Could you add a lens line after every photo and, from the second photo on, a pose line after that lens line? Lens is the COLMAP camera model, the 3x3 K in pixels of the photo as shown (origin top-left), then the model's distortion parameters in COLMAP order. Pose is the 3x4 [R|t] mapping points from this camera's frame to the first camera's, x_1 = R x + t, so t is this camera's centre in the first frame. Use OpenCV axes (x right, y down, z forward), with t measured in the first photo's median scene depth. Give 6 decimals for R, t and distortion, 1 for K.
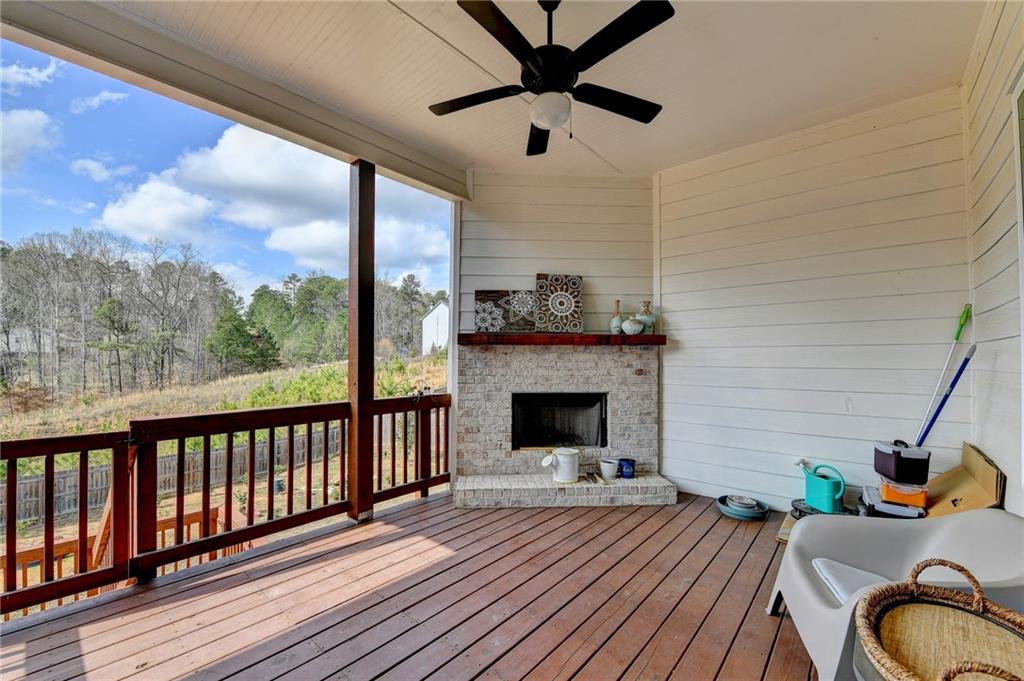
lens RADIAL K [[417.9, 0, 511.2], [0, 417.9, 365.1], [0, 0, 1]] dist [-0.000639, 0.000078]
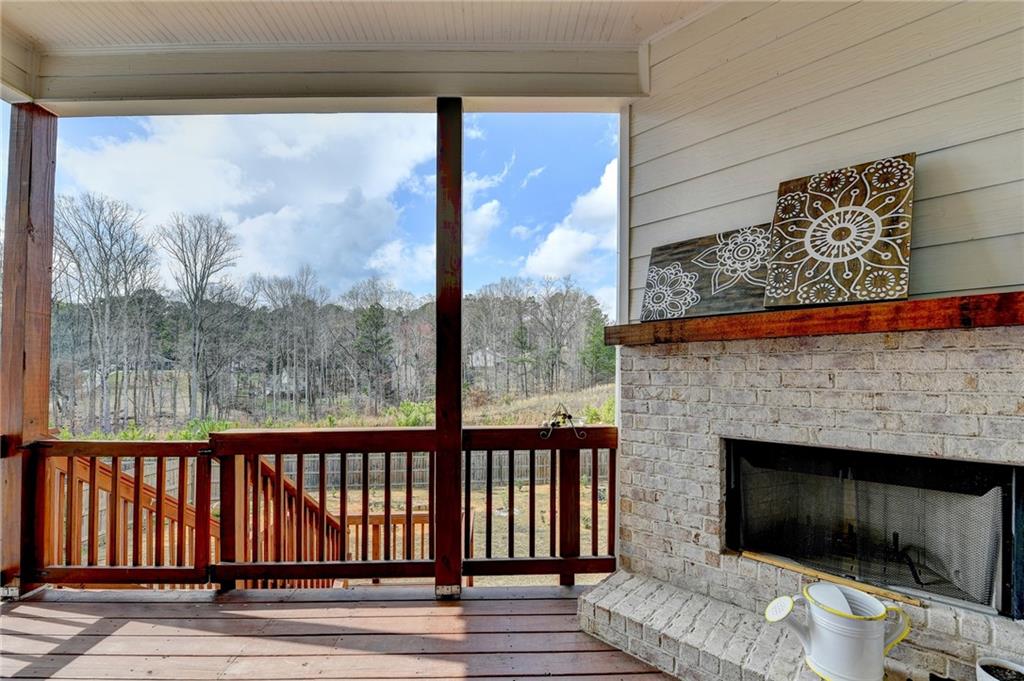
lens RADIAL K [[428.1, 0, 509.1], [0, 428.1, 369.3], [0, 0, 1]] dist [-0.012386, -0.000045]
pose [[0.660318, -0.008934, -0.750933, 0.218225], [-0.000194, 0.999927, -0.012067, -0.008254], [0.750986, 0.008114, 0.660268, 0.476724]]
